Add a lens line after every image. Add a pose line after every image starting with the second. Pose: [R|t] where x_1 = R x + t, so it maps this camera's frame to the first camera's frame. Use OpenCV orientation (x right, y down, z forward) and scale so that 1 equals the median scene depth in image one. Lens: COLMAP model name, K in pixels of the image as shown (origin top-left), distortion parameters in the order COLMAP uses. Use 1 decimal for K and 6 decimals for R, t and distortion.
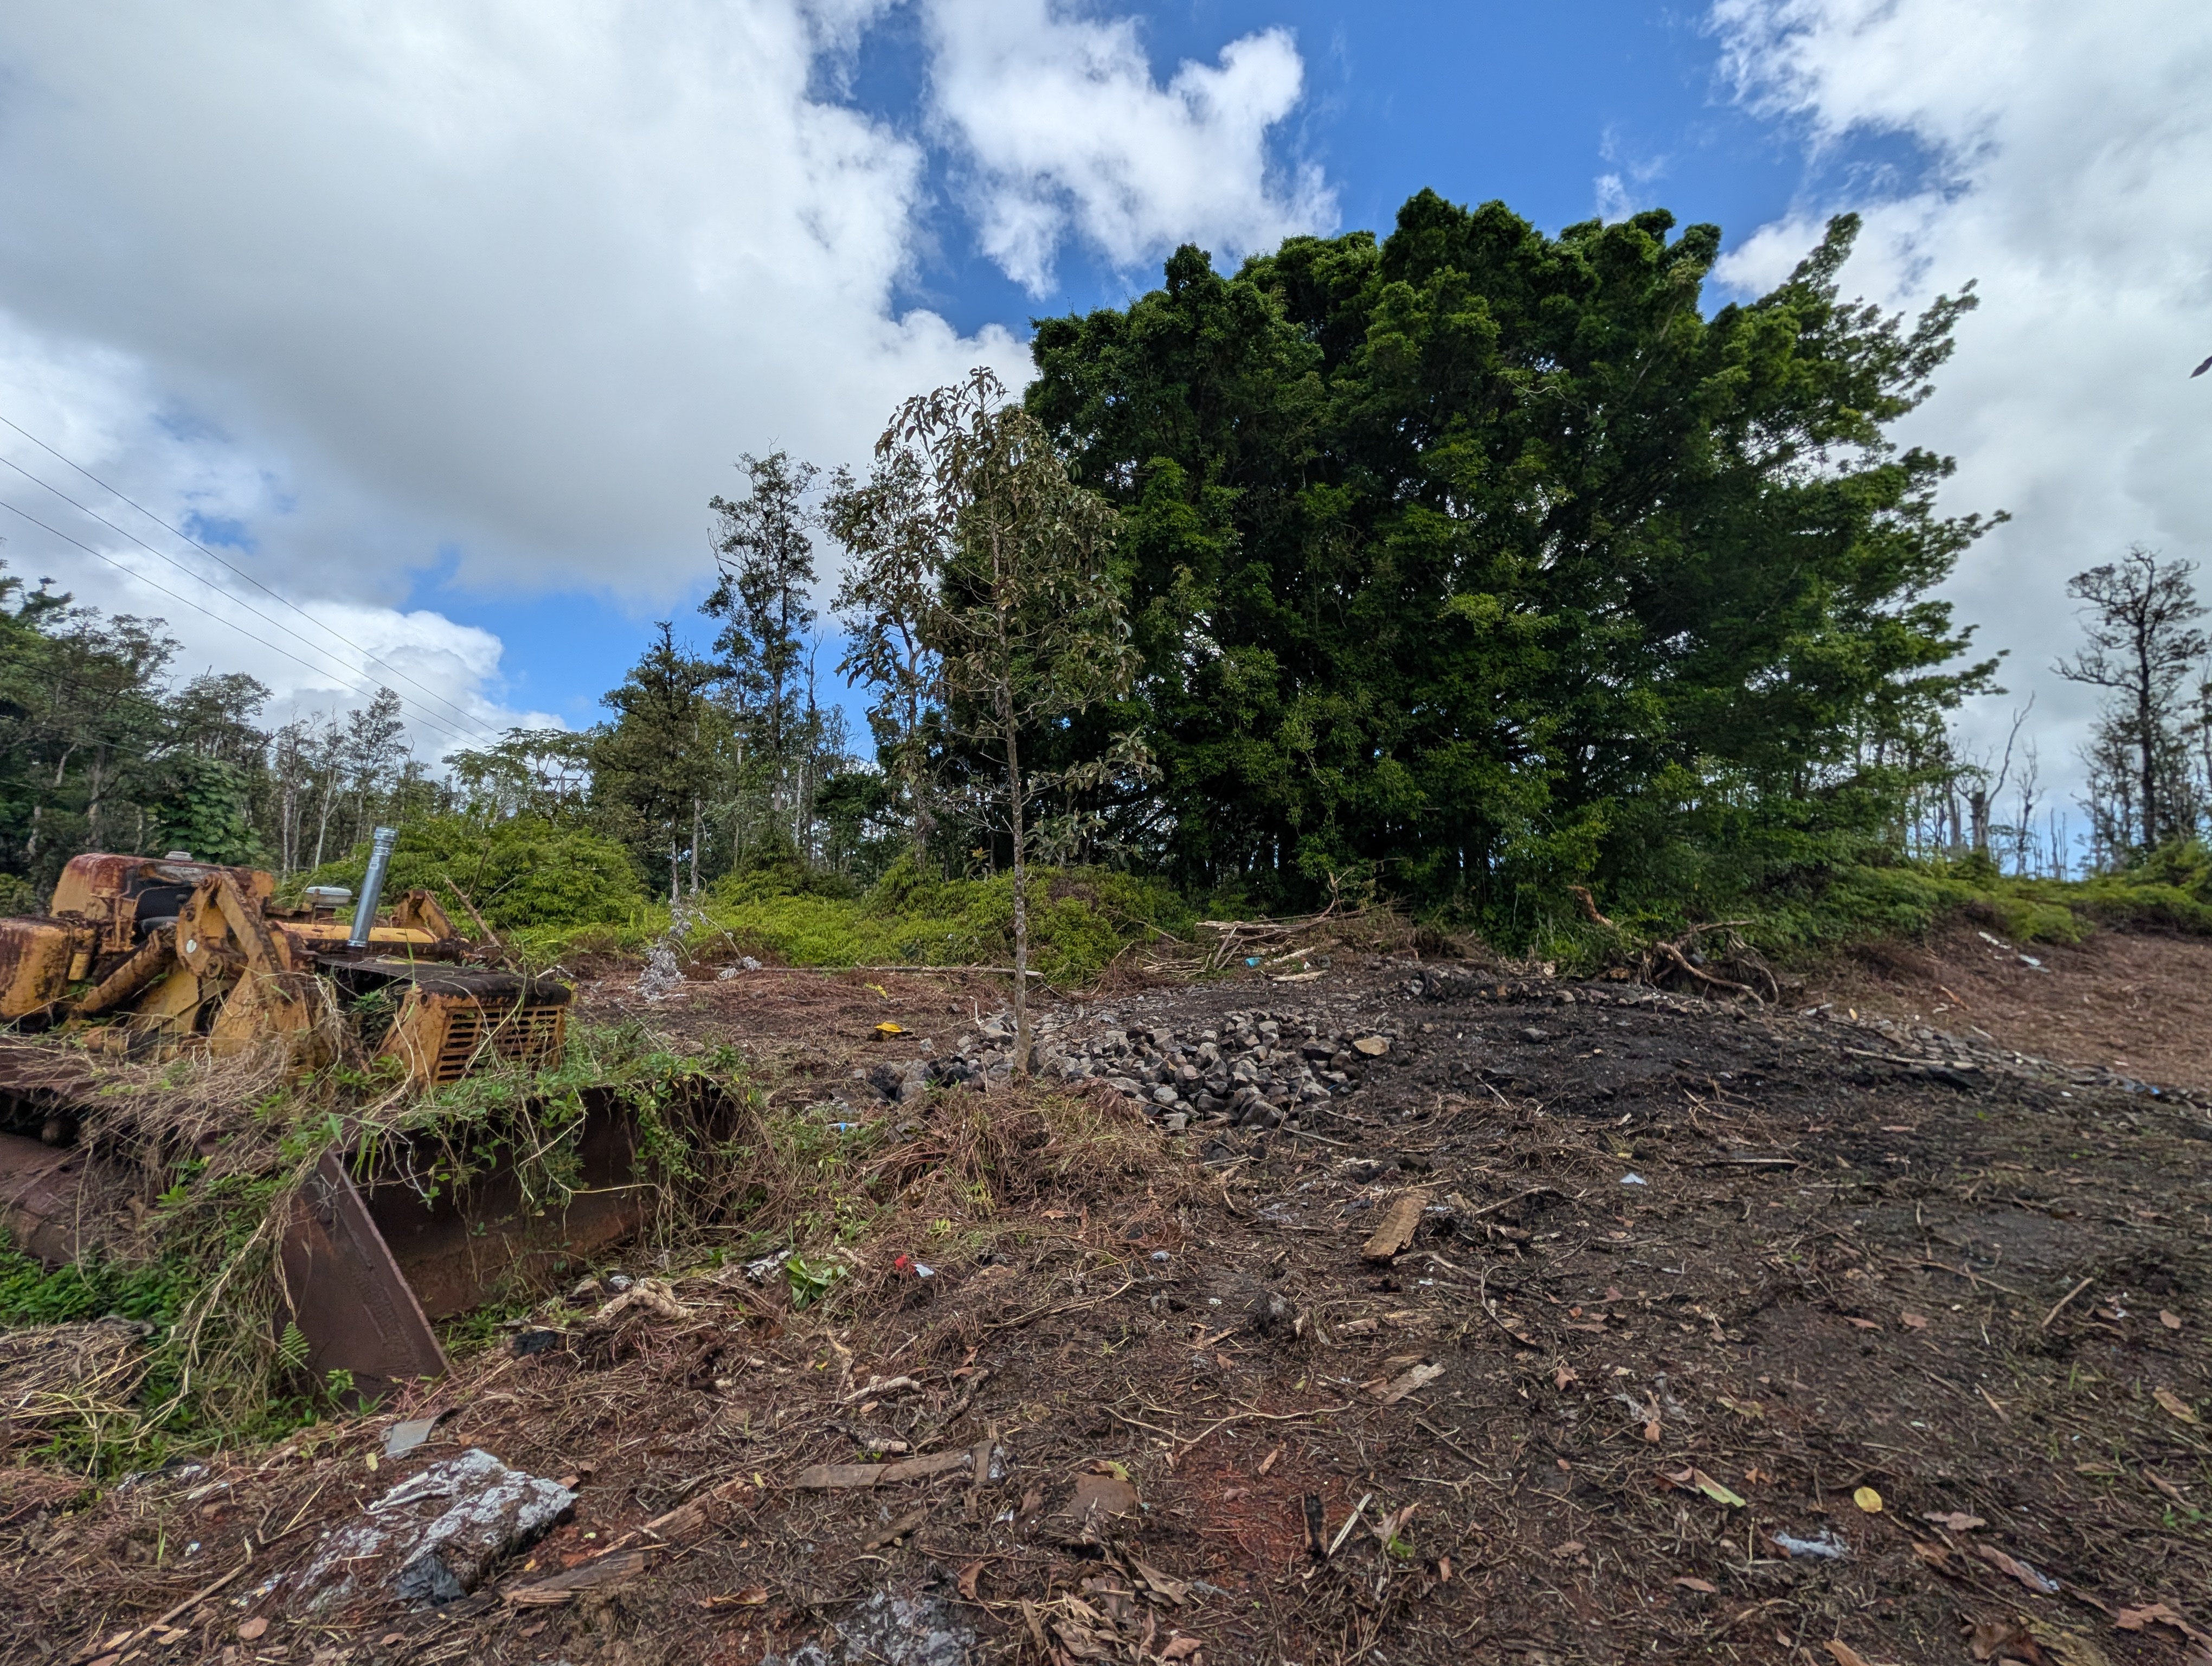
lens RADIAL K [[852.5, 0, 1112.5], [0, 852.5, 827.8], [0, 0, 1]] dist [0.002374, 0.000070]
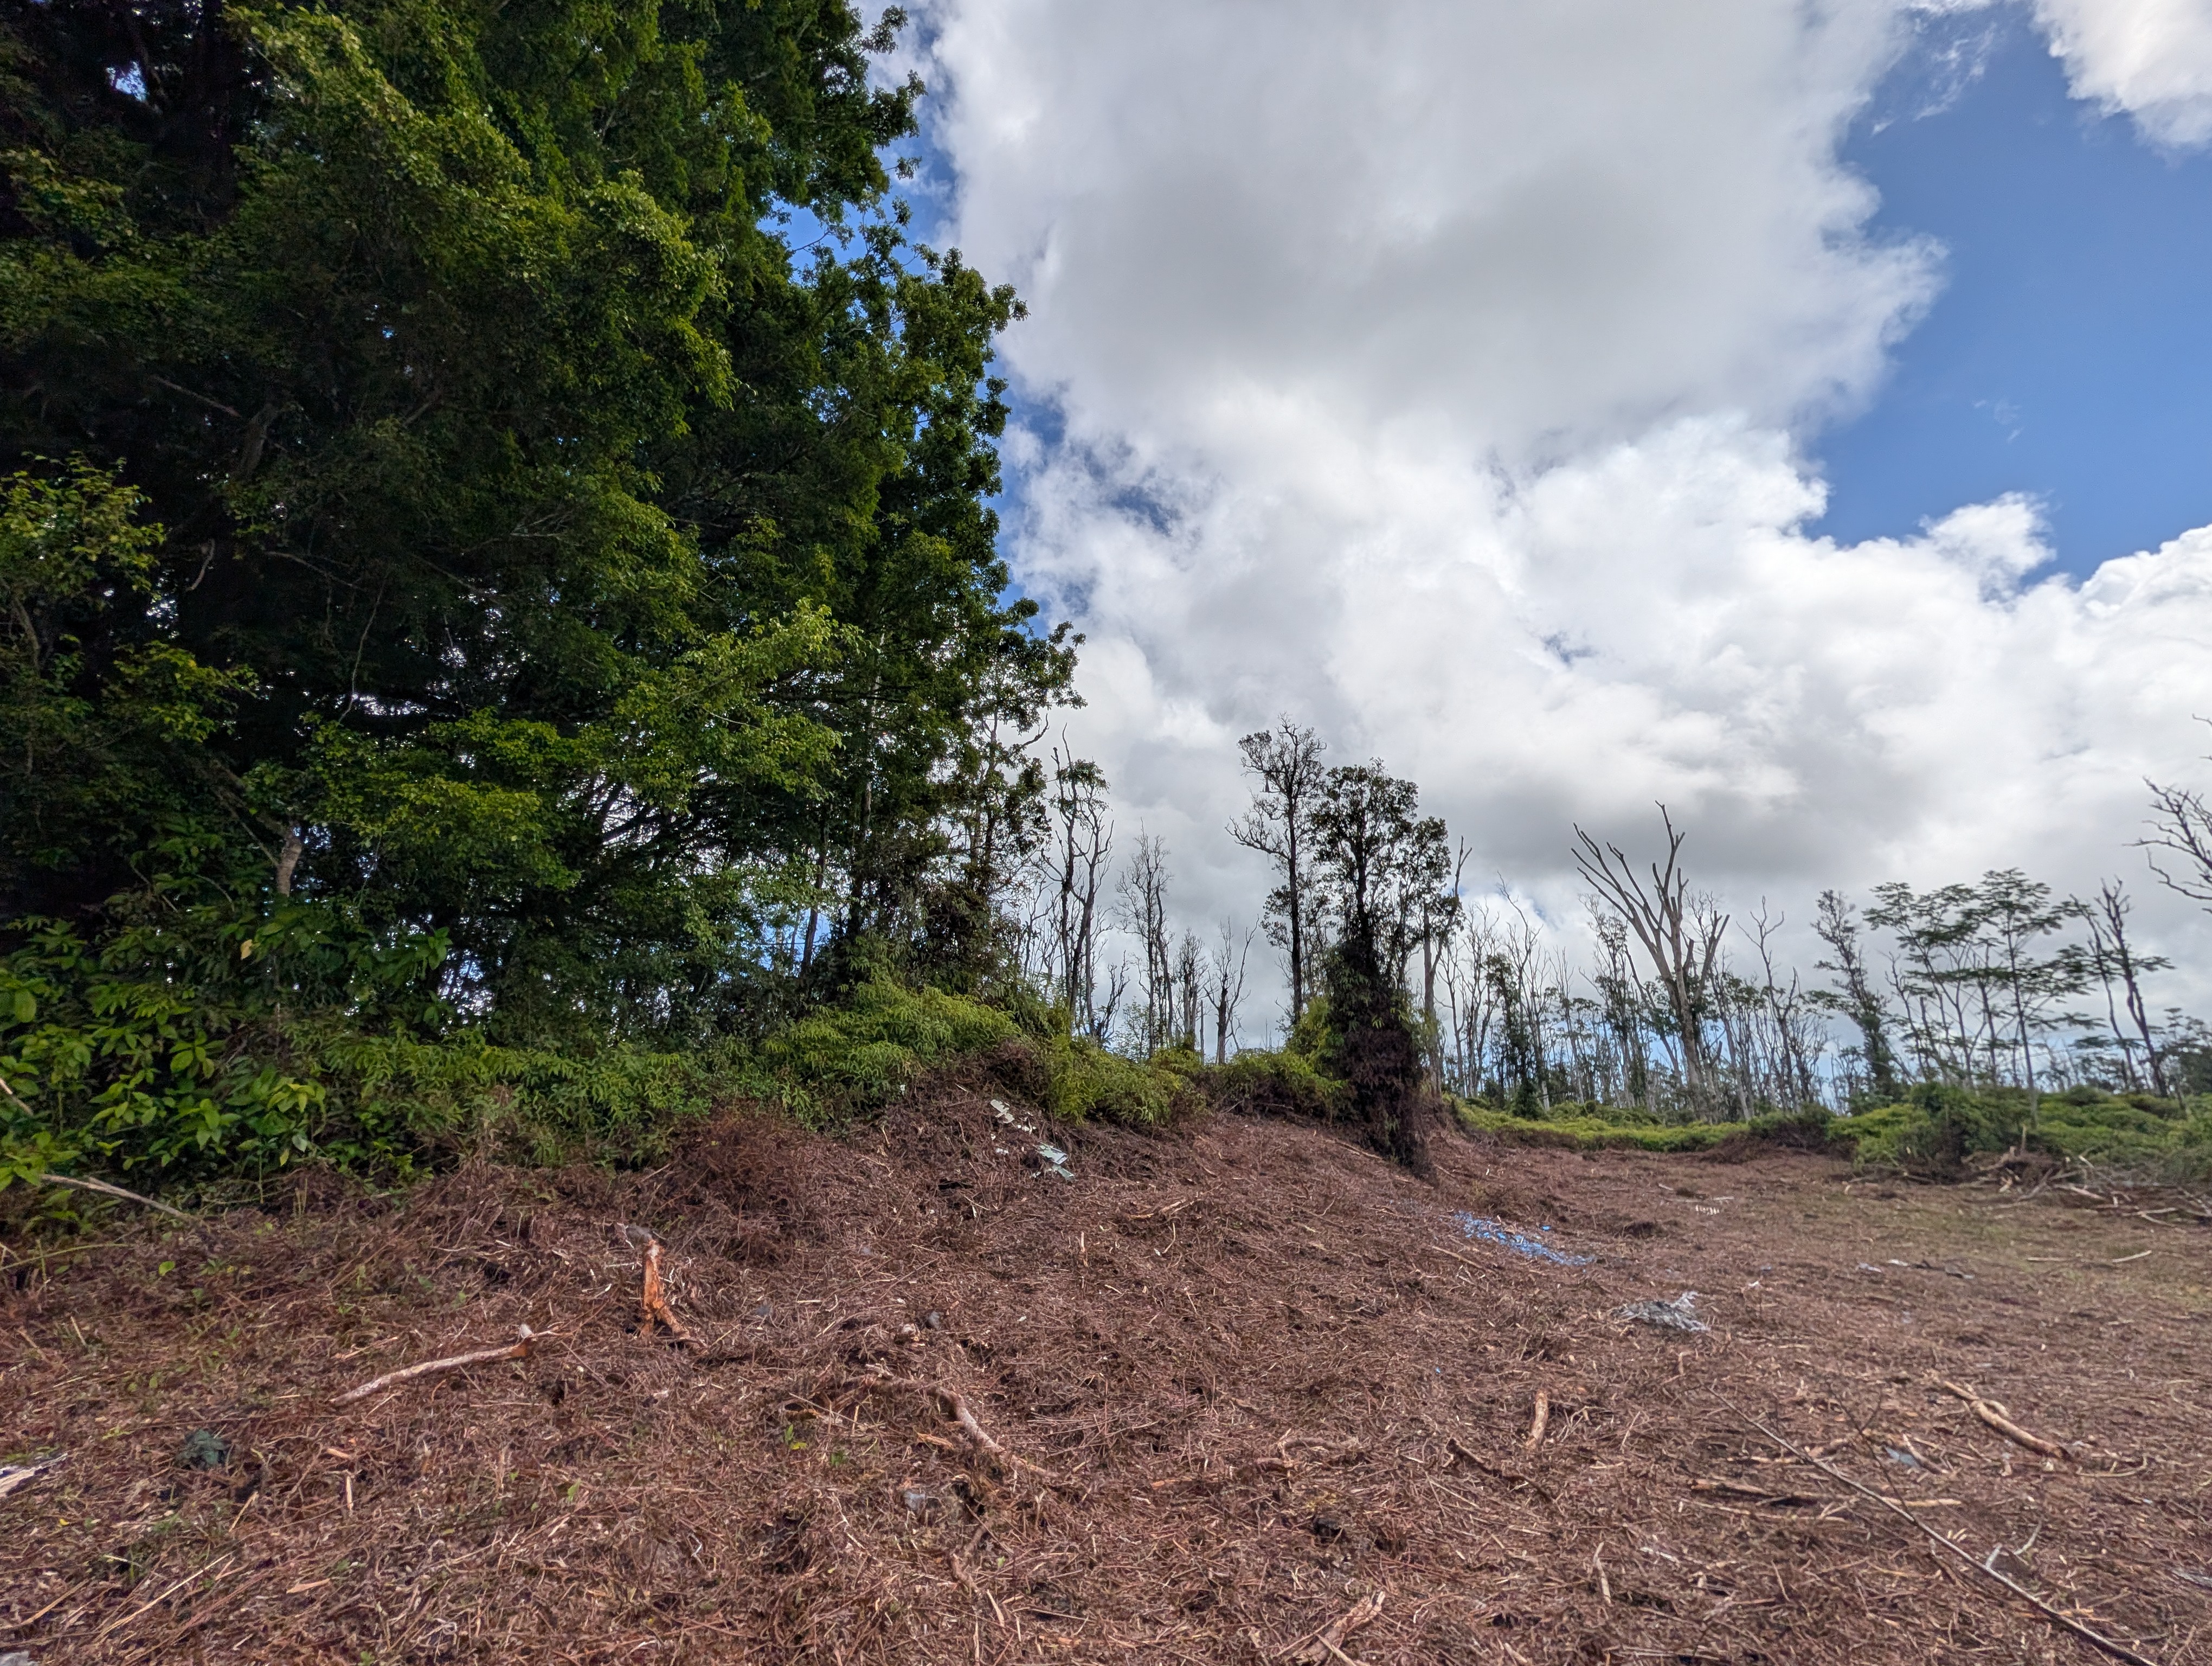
lens RADIAL K [[852.5, 0, 1112.5], [0, 852.5, 827.8], [0, 0, 1]] dist [0.002374, 0.000070]
pose [[0.813662, 0.182009, 0.552112, 1.487053], [-0.039281, 0.964767, -0.260156, 0.185784], [-0.580010, 0.189991, 0.792144, 1.031563]]
